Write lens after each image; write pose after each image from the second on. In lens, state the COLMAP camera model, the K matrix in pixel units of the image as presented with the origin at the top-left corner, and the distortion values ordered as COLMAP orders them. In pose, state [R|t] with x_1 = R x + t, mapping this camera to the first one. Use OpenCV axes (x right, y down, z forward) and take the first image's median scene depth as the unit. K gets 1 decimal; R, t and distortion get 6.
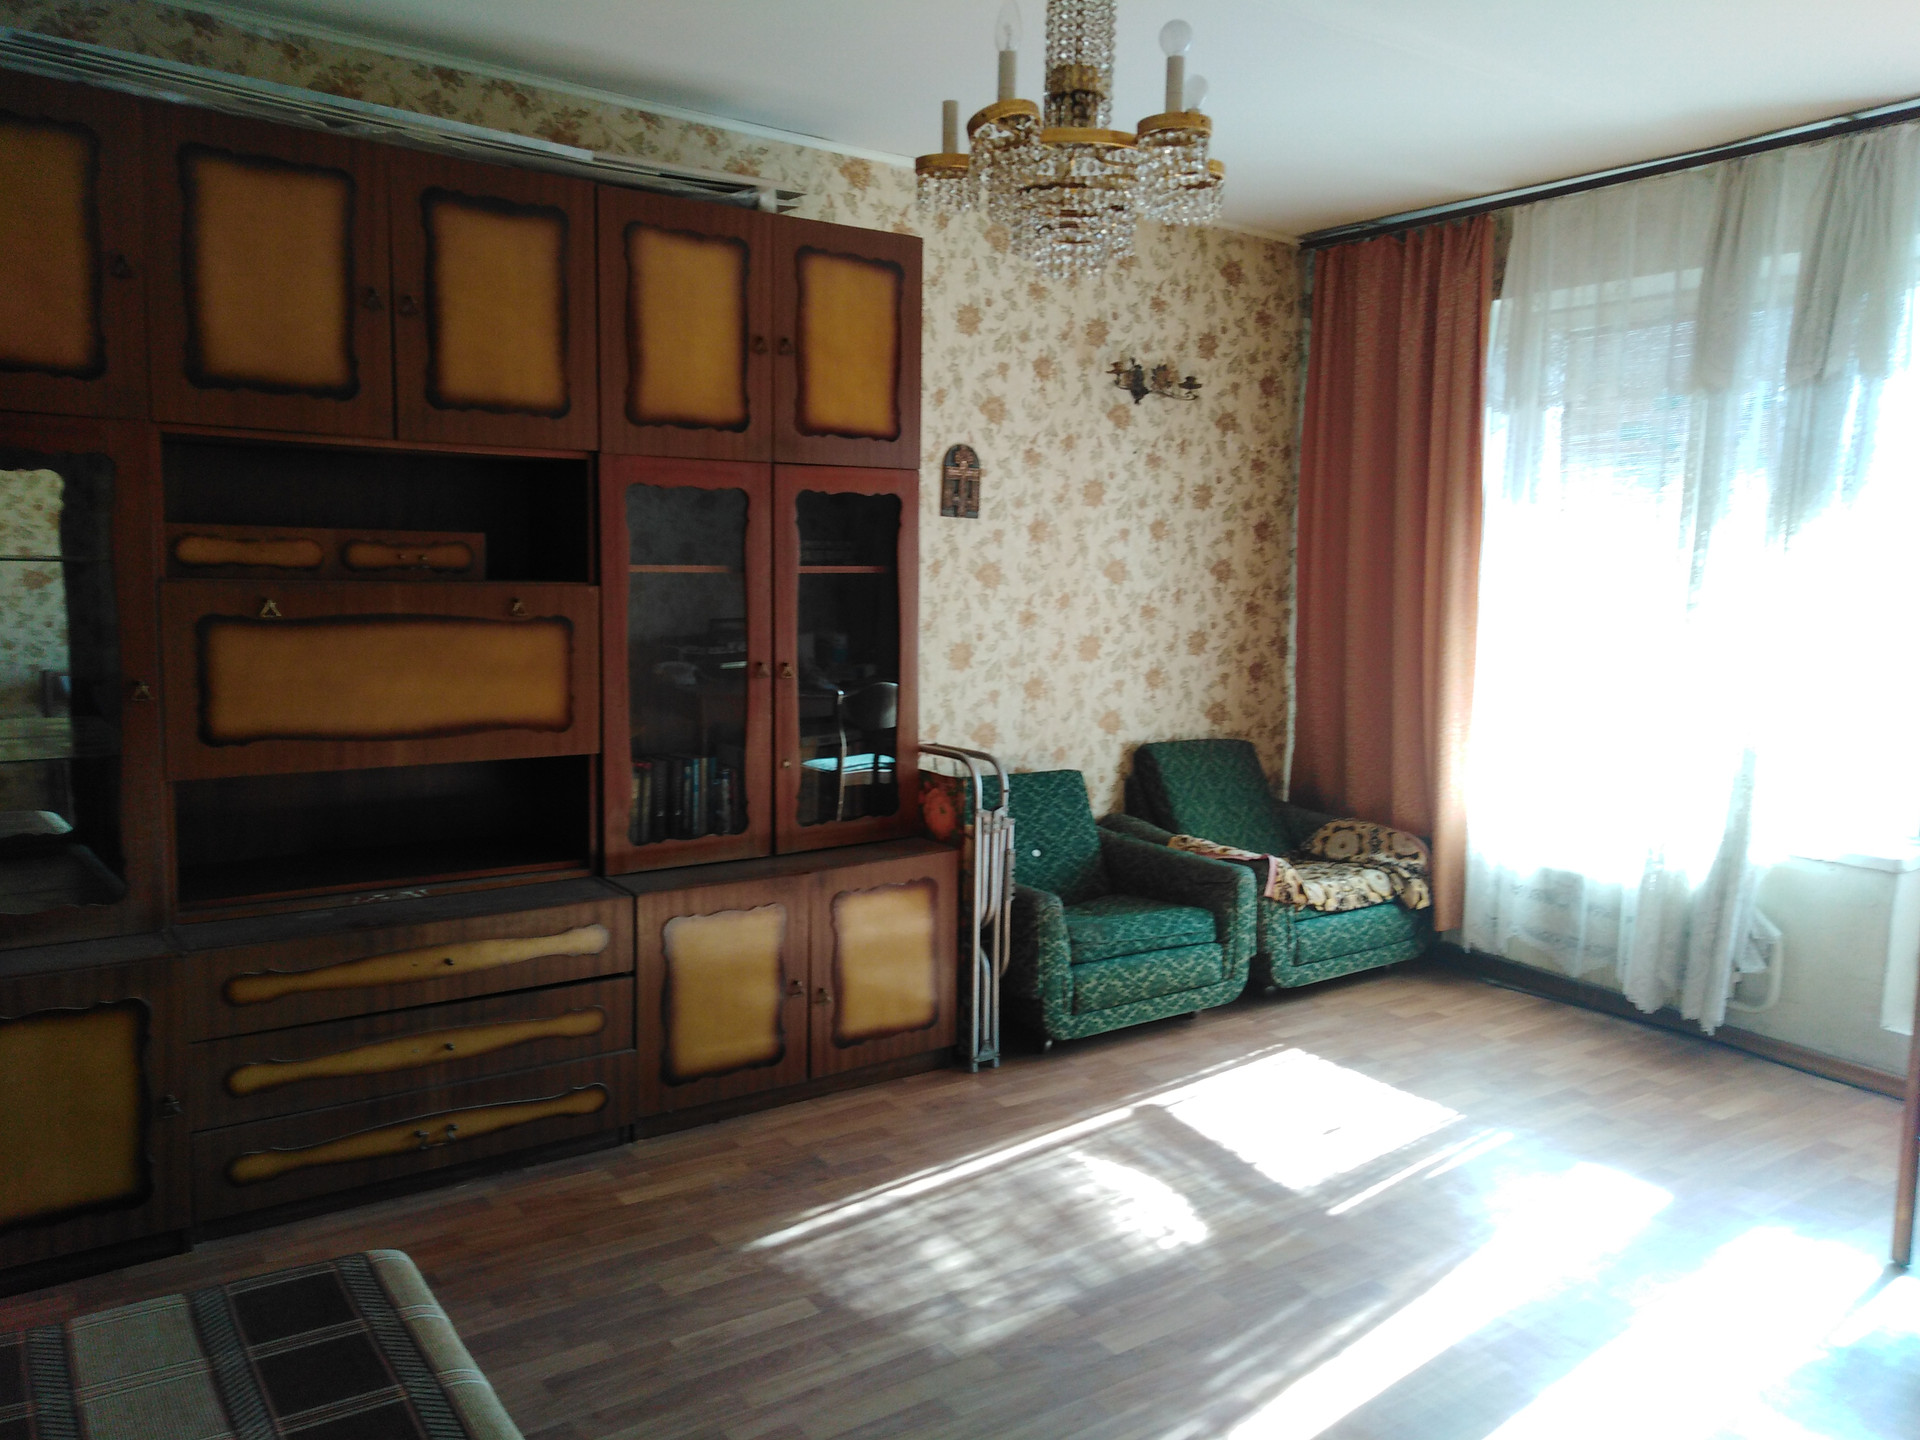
lens RADIAL K [[1435.4, 0, 959.5], [0, 1435.4, 714.9], [0, 0, 1]] dist [0.032950, -0.014780]
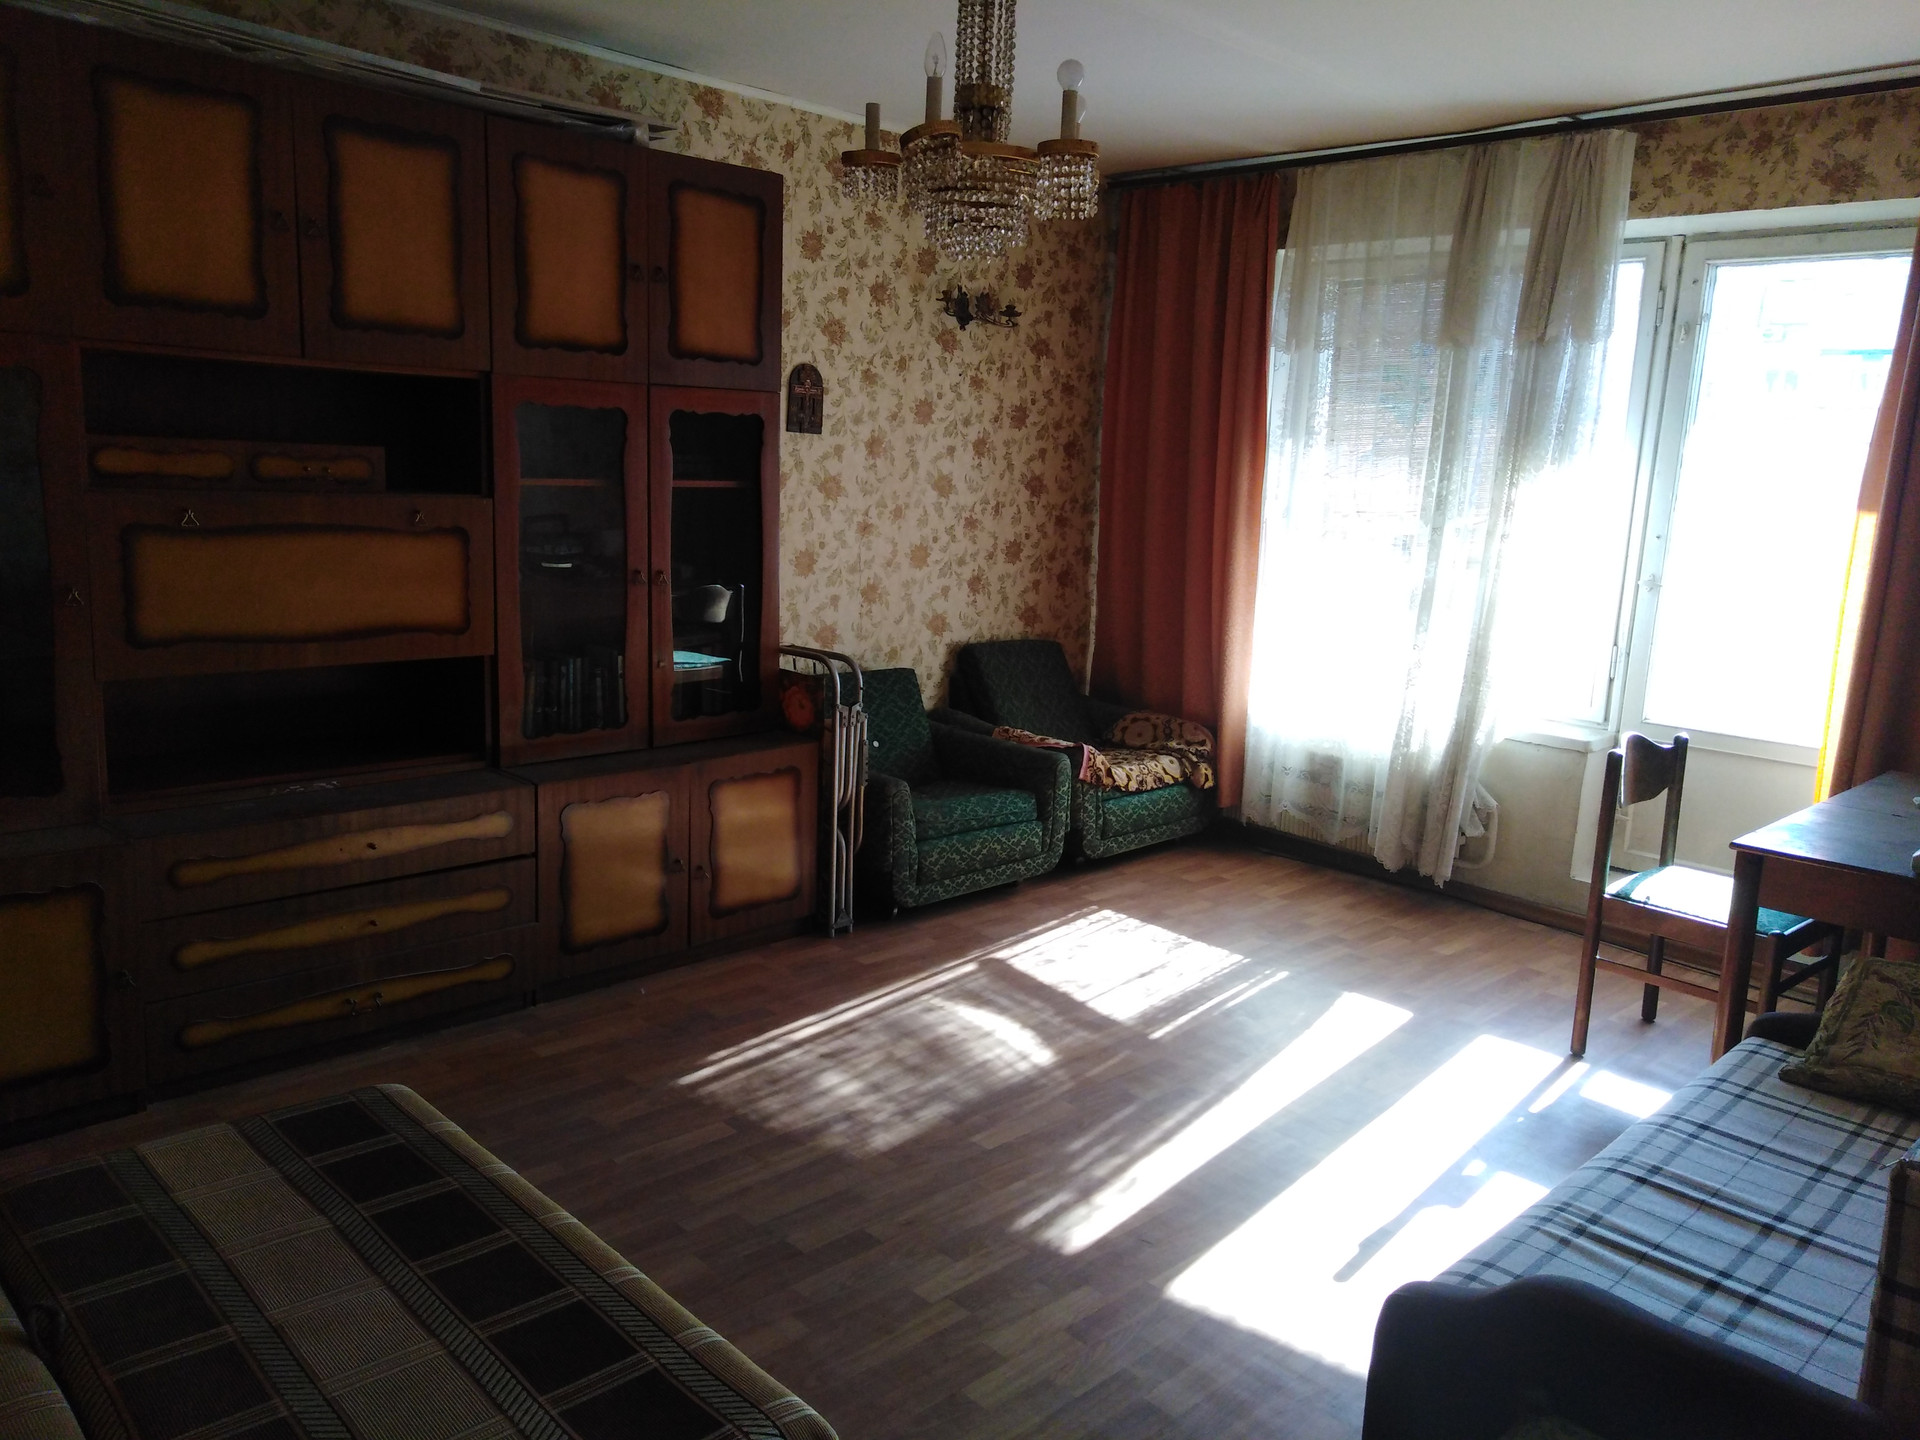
lens RADIAL K [[1435.4, 0, 960.2], [0, 1435.4, 697.8], [0, 0, 1]] dist [0.032950, -0.014780]
pose [[0.986845, -0.002604, 0.161649, -0.083564], [-0.007723, 0.997969, 0.063226, -0.012251], [-0.161486, -0.063642, 0.984821, -0.128659]]
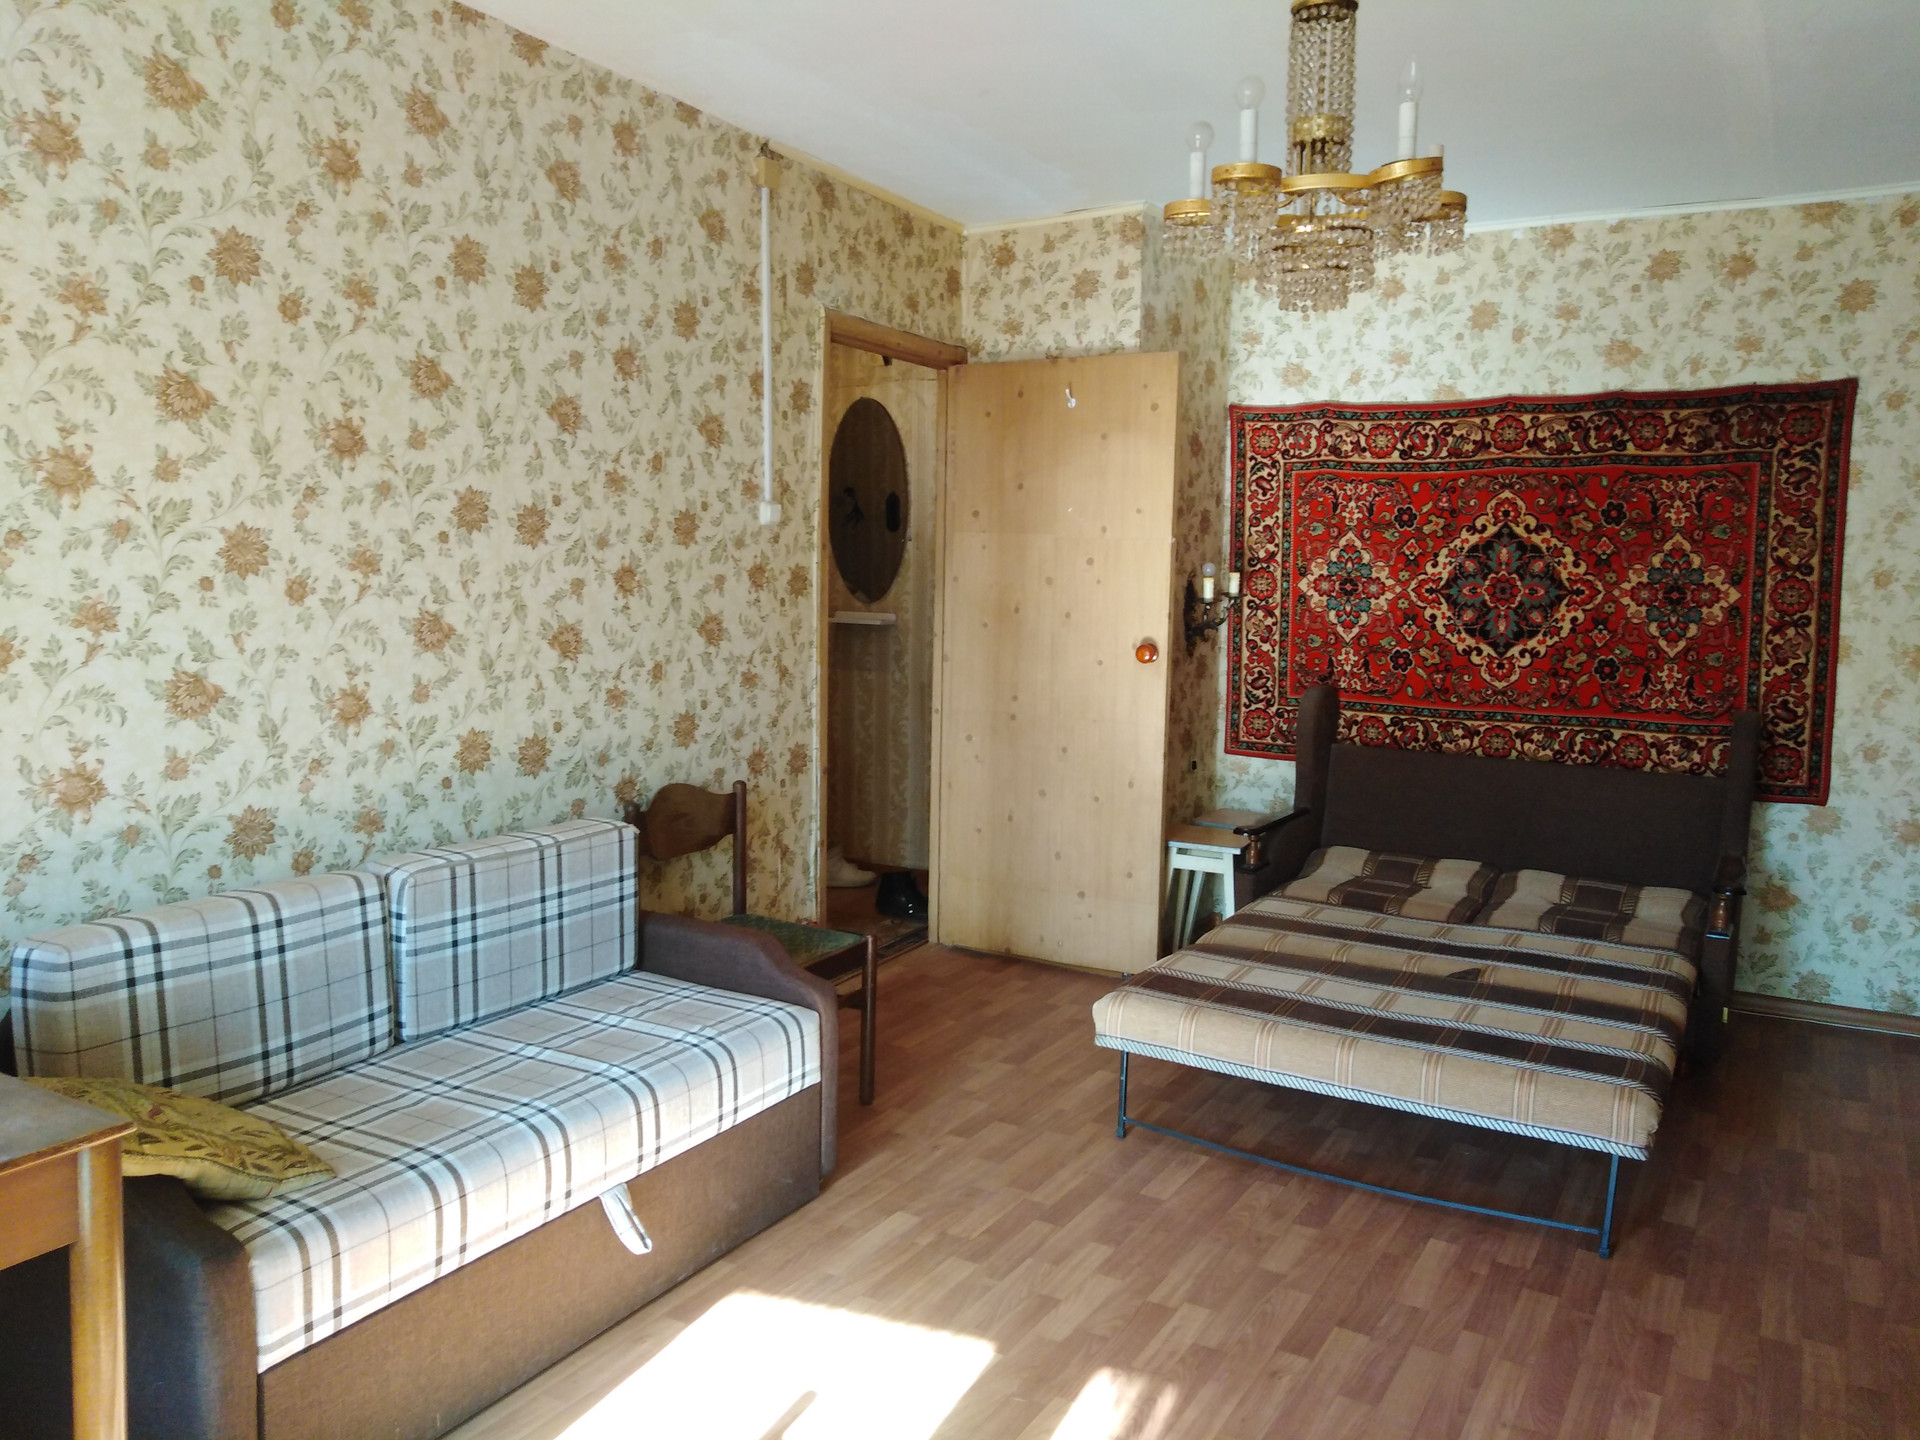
lens RADIAL K [[1435.4, 0, 967.8], [0, 1435.4, 713.2], [0, 0, 1]] dist [0.032950, -0.014780]
pose [[-0.908754, 0.011602, -0.417171, 0.483251], [-0.076624, 0.977982, 0.194113, -0.130397], [0.410238, 0.208366, -0.887856, 1.226175]]
